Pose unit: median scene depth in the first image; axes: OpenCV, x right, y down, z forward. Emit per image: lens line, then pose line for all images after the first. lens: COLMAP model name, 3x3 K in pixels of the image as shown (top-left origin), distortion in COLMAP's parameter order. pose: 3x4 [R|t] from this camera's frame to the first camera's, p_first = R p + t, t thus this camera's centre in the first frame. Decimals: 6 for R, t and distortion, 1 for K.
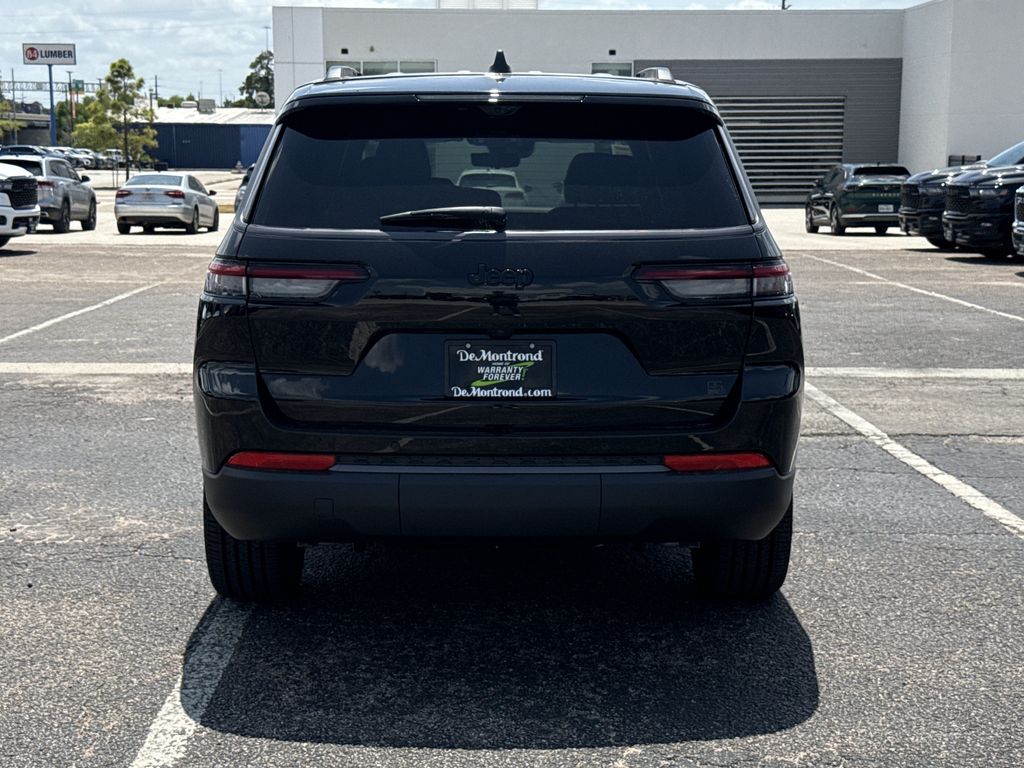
lens RADIAL K [[1692.4, 0, 512.0], [0, 1692.4, 384.0], [0, 0, 1]] dist [0.183214, 0.021619]
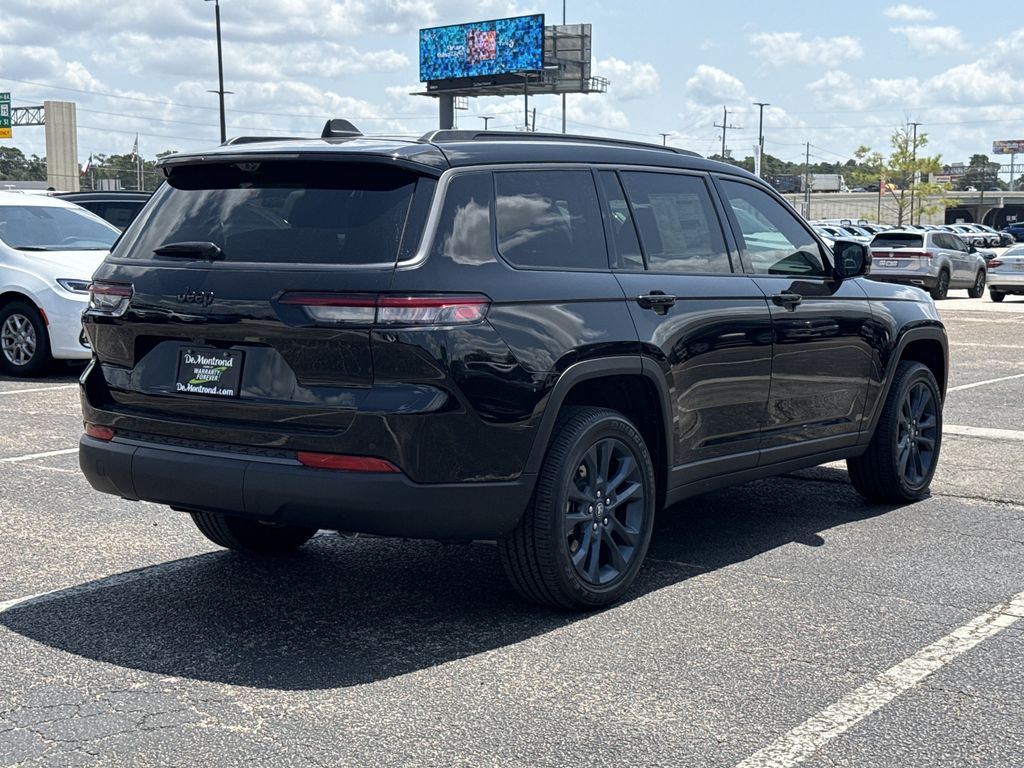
lens RADIAL K [[1564.8, 0, 512.0], [0, 1564.8, 384.0], [0, 0, 1]] dist [0.170182, -0.233330]
pose [[0.802905, 0.066035, -0.592439, 0.861877], [-0.088403, 0.996046, -0.008787, -0.009036], [0.589516, 0.059429, 0.805568, 0.195758]]
